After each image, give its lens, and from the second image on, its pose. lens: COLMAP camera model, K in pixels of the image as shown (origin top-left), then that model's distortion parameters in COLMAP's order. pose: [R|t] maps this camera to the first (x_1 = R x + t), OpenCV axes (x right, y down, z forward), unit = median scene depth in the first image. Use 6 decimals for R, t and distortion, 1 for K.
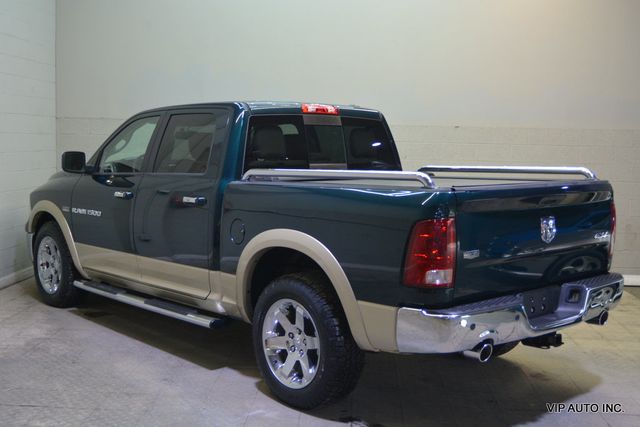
lens RADIAL K [[766.9, 0, 320.0], [0, 766.9, 213.5], [0, 0, 1]] dist [-0.014952, 0.041016]
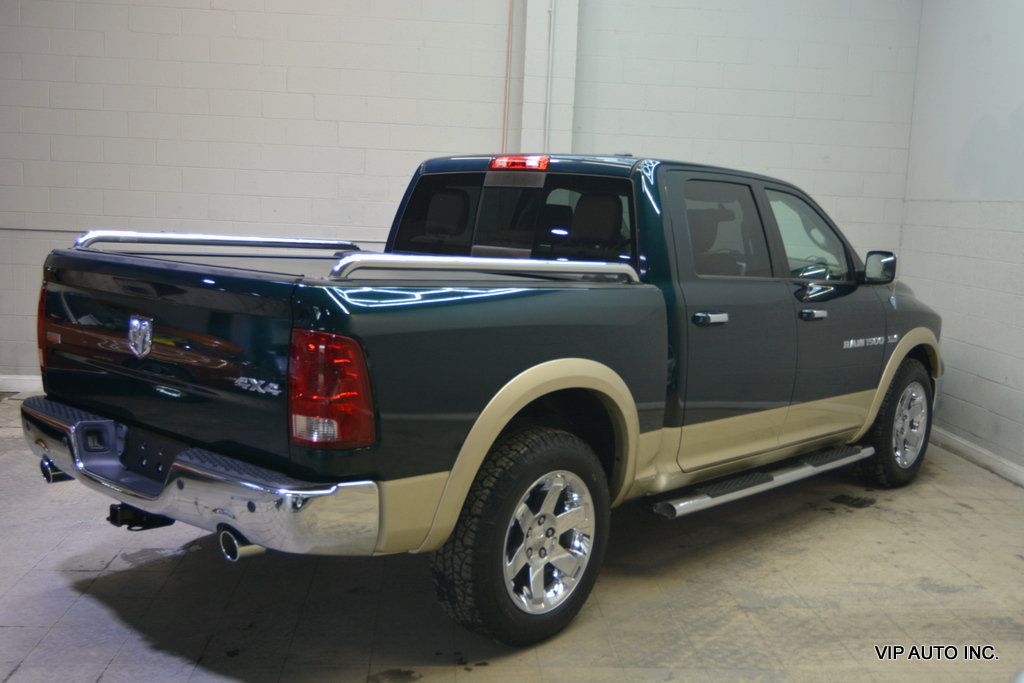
lens RADIAL K [[1060.5, 0, 512.0], [0, 1060.5, 341.5], [0, 0, 1]] dist [-0.007099, 0.003652]
pose [[0.132693, 0.112113, -0.984796, 0.948259], [-0.133820, 0.986511, 0.094277, -0.077101], [0.982082, 0.119276, 0.145906, 0.947248]]
